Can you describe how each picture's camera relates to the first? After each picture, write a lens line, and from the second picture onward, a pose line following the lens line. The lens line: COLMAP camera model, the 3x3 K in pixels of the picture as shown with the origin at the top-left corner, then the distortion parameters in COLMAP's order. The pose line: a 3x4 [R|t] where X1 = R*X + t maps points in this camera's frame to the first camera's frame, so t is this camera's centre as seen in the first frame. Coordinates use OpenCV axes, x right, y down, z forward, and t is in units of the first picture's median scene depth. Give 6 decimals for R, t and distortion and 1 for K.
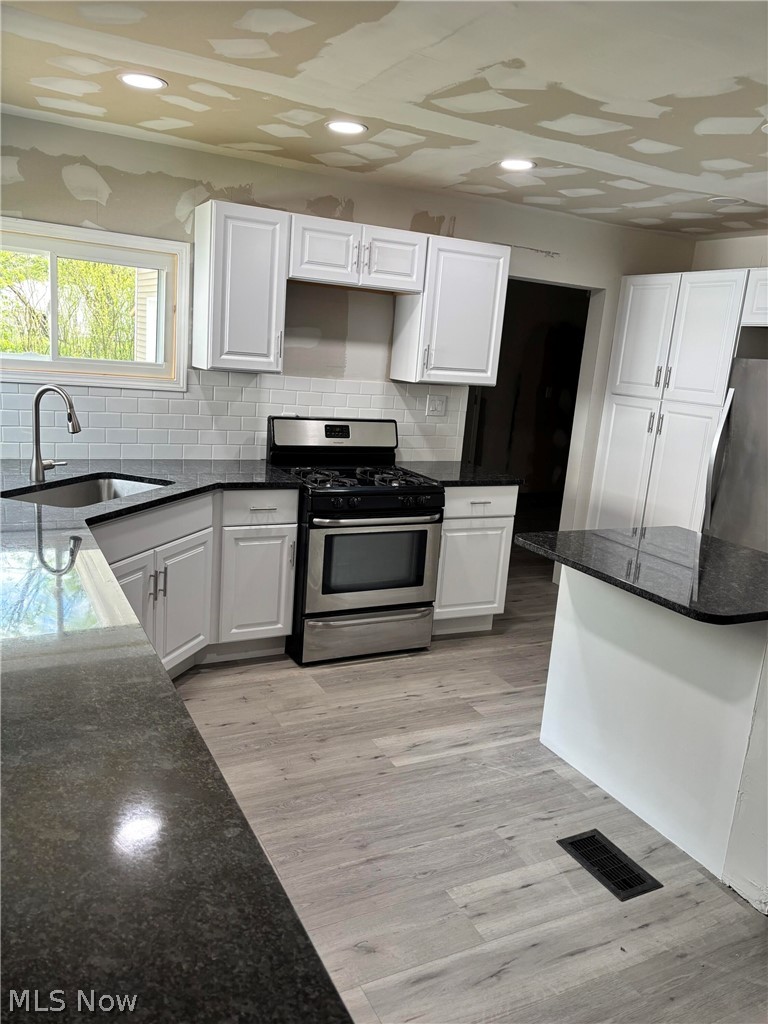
lens RADIAL K [[765.1, 0, 381.4], [0, 765.1, 517.1], [0, 0, 1]] dist [0.059346, -0.064340]
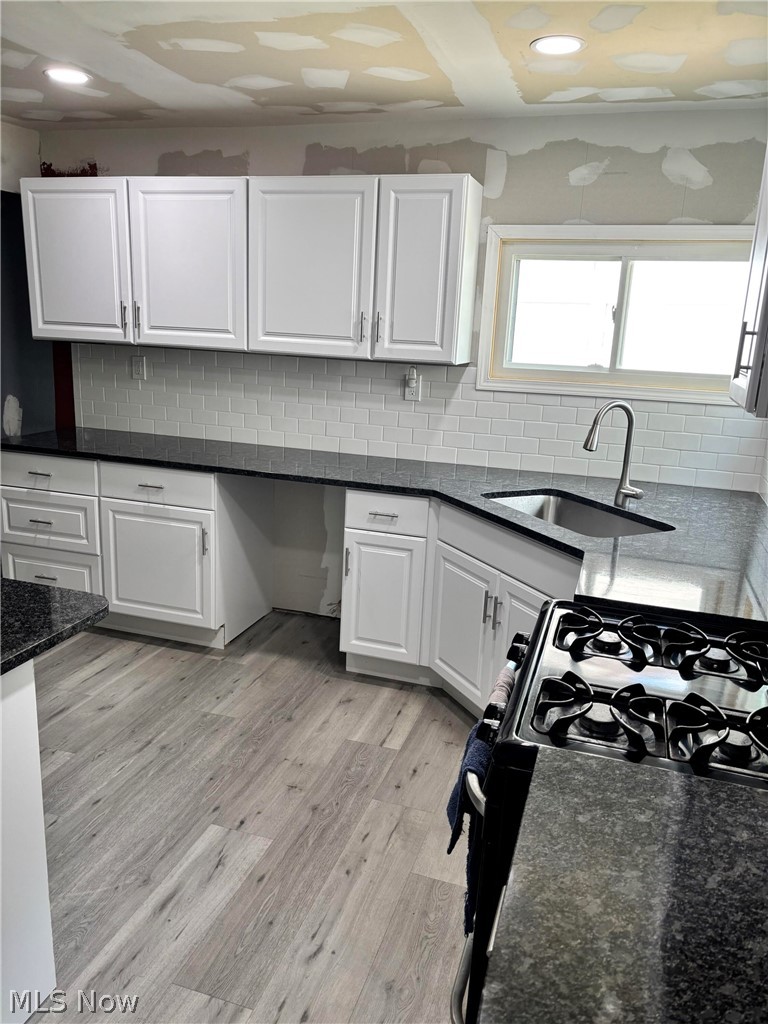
lens RADIAL K [[773.2, 0, 379.7], [0, 773.2, 516.4], [0, 0, 1]] dist [0.046786, -0.048271]
pose [[-0.700187, 0.071453, -0.710375, 0.382798], [-0.247140, 0.909211, 0.335048, -0.249133], [0.669821, 0.410159, -0.618958, 1.244466]]
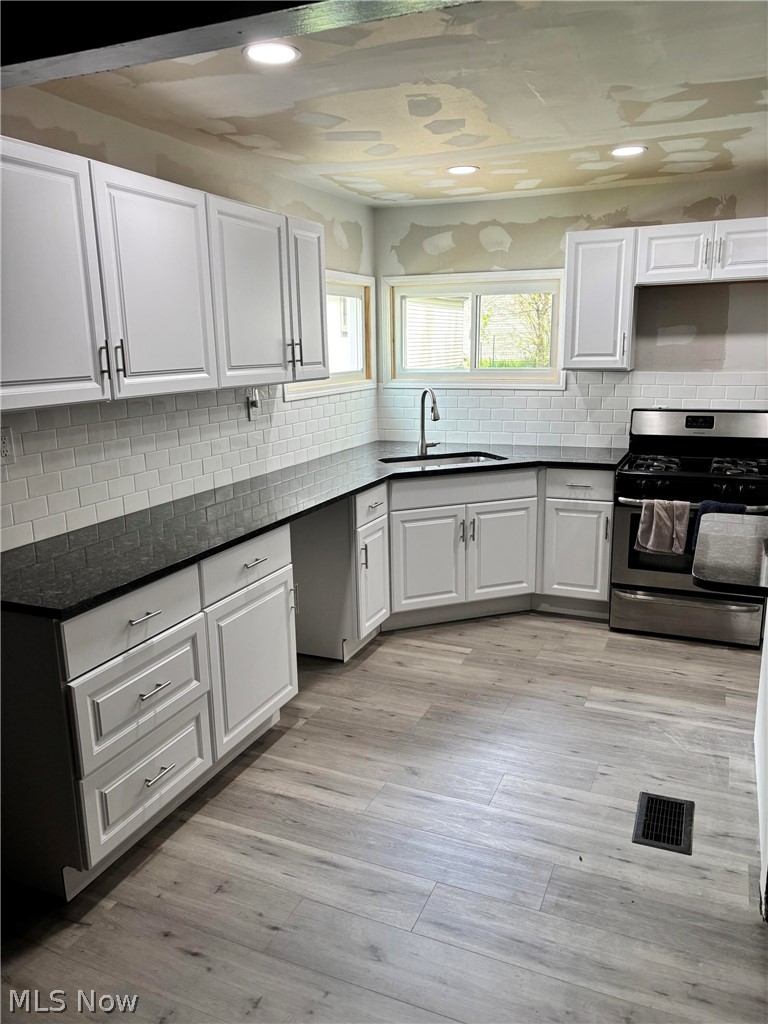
lens RADIAL K [[773.2, 0, 379.7], [0, 773.2, 516.4], [0, 0, 1]] dist [0.046786, -0.048271]
pose [[0.630754, 0.087336, -0.771052, 0.576485], [-0.103627, 0.994226, 0.027844, 0.034861], [0.769032, 0.062339, 0.636163, 0.008836]]
